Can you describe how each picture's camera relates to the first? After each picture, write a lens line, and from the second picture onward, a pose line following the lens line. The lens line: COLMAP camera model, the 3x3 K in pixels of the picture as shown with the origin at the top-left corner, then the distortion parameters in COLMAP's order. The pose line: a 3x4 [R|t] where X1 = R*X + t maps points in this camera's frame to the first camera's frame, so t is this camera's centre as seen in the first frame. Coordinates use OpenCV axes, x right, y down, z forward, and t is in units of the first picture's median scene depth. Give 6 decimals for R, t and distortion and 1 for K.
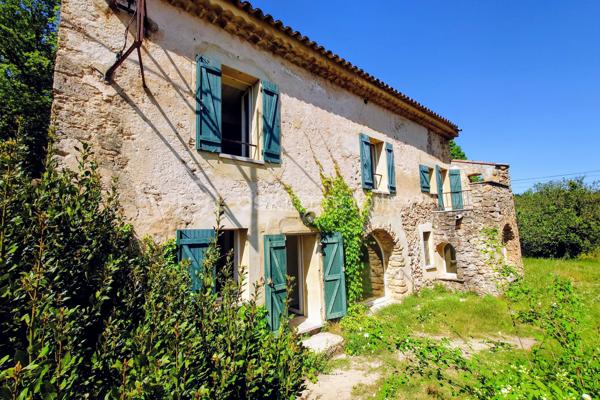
lens RADIAL K [[267.5, 0, 300.0], [0, 267.5, 200.0], [0, 0, 1]] dist [-0.001275, 0.000063]
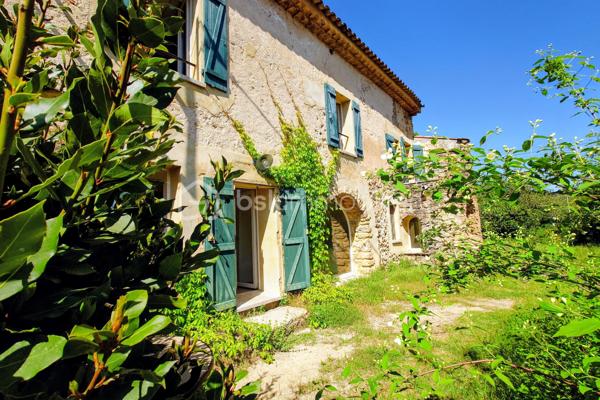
lens RADIAL K [[267.5, 0, 300.0], [0, 267.5, 200.0], [0, 0, 1]] dist [-0.001275, 0.000063]
pose [[0.989273, 0.002171, 0.146065, 0.018458], [-0.002287, 0.999997, 0.000626, 0.152364], [-0.146064, -0.000953, 0.989275, 0.168585]]
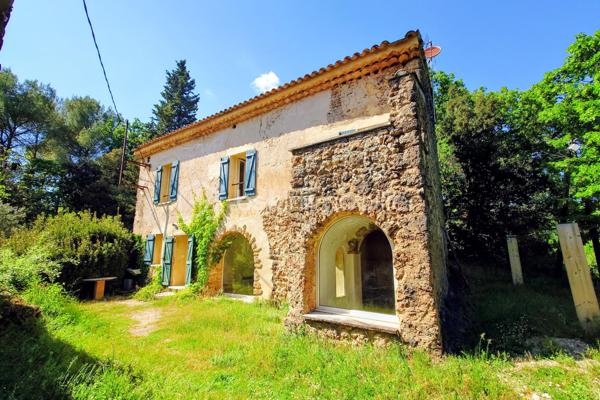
lens RADIAL K [[267.5, 0, 300.0], [0, 267.5, 200.0], [0, 0, 1]] dist [-0.001275, 0.000063]
pose [[0.282070, -0.145243, -0.948336, 1.769978], [0.114778, 0.986483, -0.116946, 0.169709], [0.952503, -0.075861, 0.294928, 1.108217]]
